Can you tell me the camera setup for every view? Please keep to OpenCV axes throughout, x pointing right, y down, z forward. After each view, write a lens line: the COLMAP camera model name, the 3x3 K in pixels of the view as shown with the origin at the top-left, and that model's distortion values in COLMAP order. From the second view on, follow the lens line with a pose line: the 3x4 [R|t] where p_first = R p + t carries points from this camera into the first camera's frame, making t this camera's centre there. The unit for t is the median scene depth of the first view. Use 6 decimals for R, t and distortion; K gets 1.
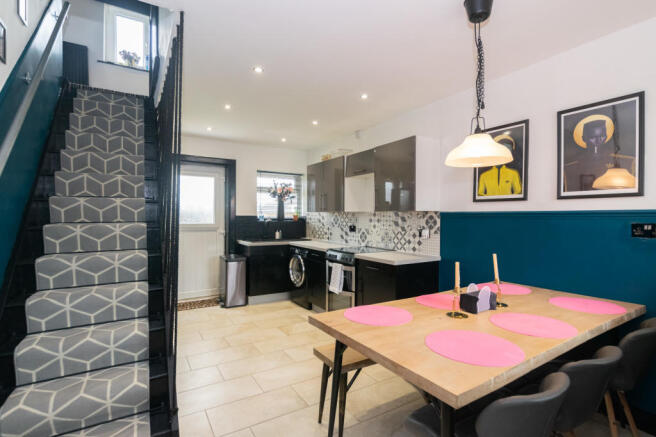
lens RADIAL K [[310.9, 0, 334.0], [0, 310.9, 216.7], [0, 0, 1]] dist [0.000969, 0.000087]
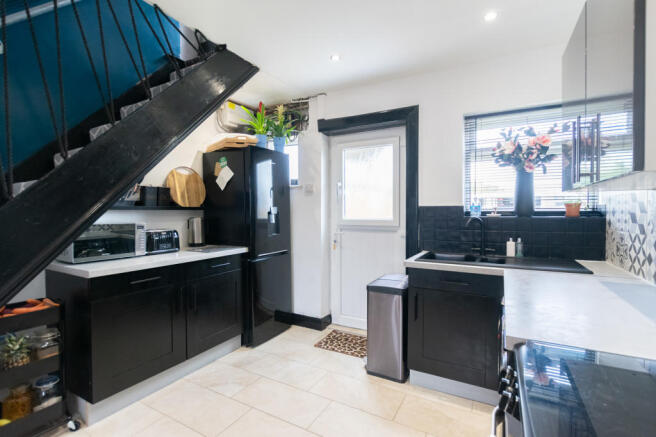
lens RADIAL K [[302.7, 0, 328.7], [0, 302.7, 213.4], [0, 0, 1]] dist [-0.005025, 0.000139]
pose [[0.485679, 0.002089, -0.874135, 0.083765], [0.000343, 0.999997, 0.002580, 0.008604], [0.874137, -0.001553, 0.485677, 0.639756]]
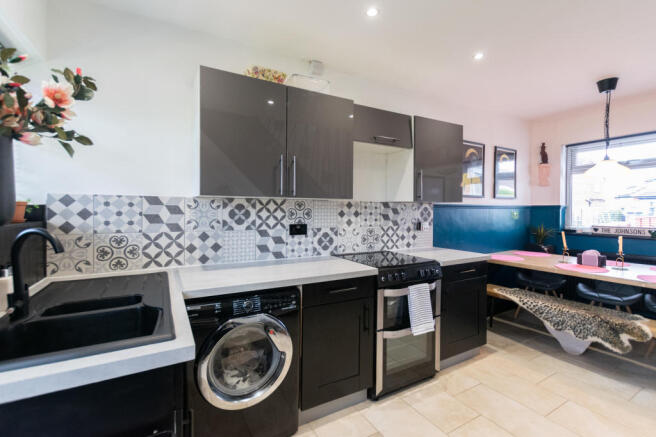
lens RADIAL K [[292.6, 0, 324.3], [0, 292.6, 212.7], [0, 0, 1]] dist [0.002671, -0.000679]
pose [[0.049233, -0.007589, 0.998759, -0.502485], [0.001203, 0.999971, 0.007539, 0.005133], [-0.998787, 0.000830, 0.049240, 1.018389]]
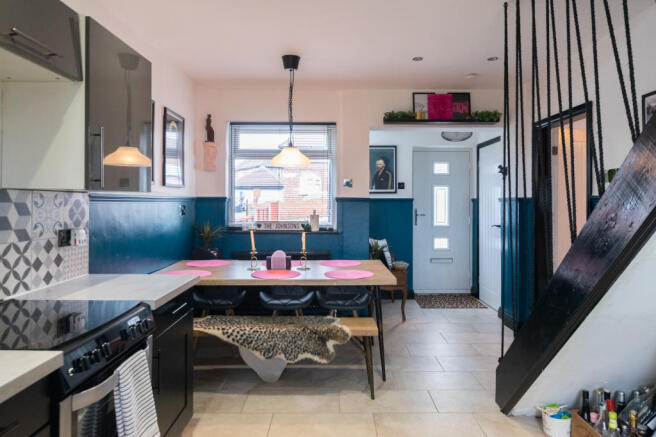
lens RADIAL K [[434.6, 0, 333.2], [0, 434.6, 198.1], [0, 0, 1]] dist [-0.018982, 0.006556]
pose [[-0.851022, 0.006356, 0.525091, -0.333491], [0.004349, 0.999978, -0.005057, -0.001056], [-0.525112, -0.002020, -0.851031, 1.104849]]
